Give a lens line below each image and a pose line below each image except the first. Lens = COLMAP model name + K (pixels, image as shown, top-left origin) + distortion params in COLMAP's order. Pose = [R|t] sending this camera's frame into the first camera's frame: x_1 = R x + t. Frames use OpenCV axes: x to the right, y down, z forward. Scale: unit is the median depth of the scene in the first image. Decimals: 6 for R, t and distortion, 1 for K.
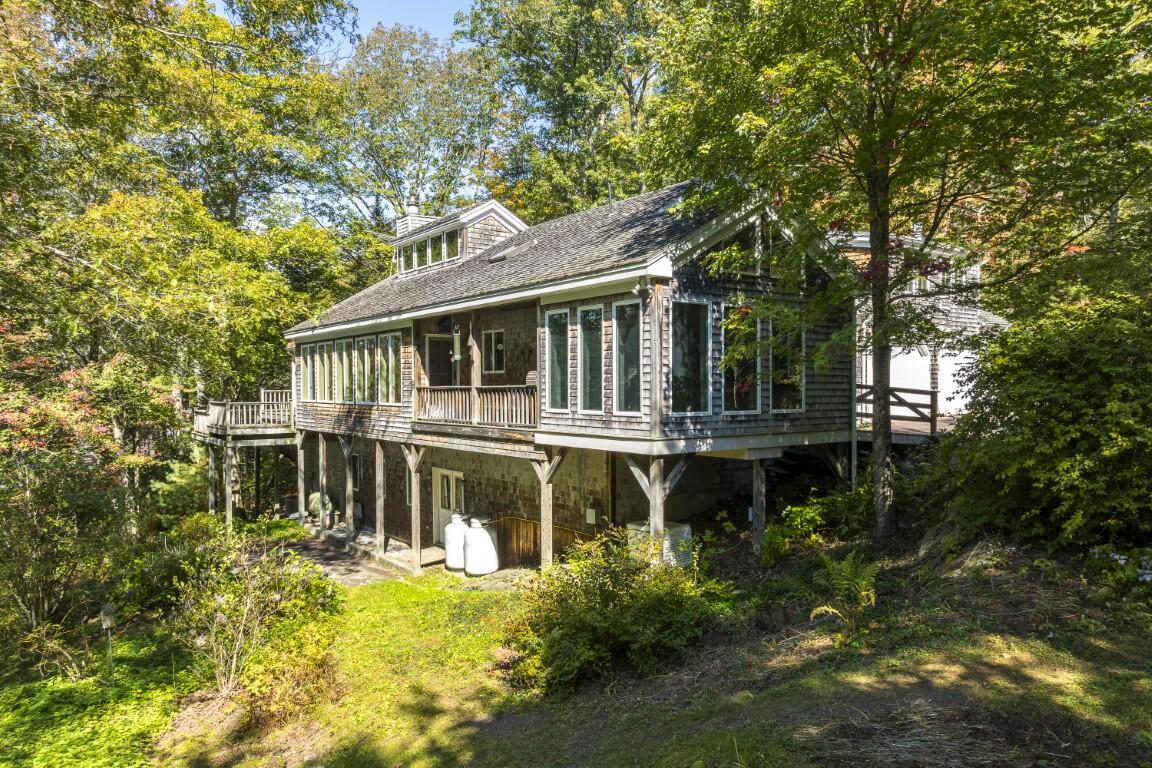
lens RADIAL K [[810.2, 0, 576.0], [0, 810.2, 384.0], [0, 0, 1]] dist [-0.006105, -0.000798]
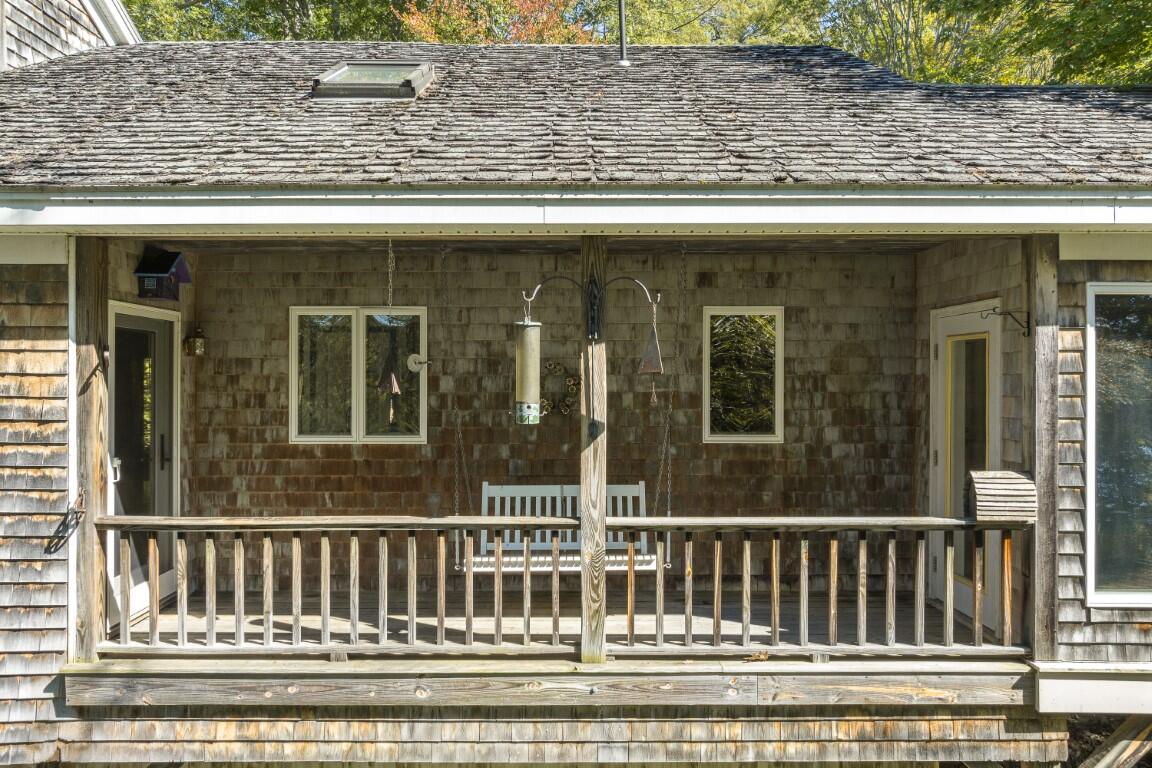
lens RADIAL K [[810.2, 0, 576.0], [0, 810.2, 384.0], [0, 0, 1]] dist [-0.006105, -0.000798]
pose [[0.578602, 0.009088, 0.815559, -0.339594], [-0.005306, 0.999959, -0.007378, -0.039270], [-0.815593, -0.000058, 0.578627, 0.826420]]
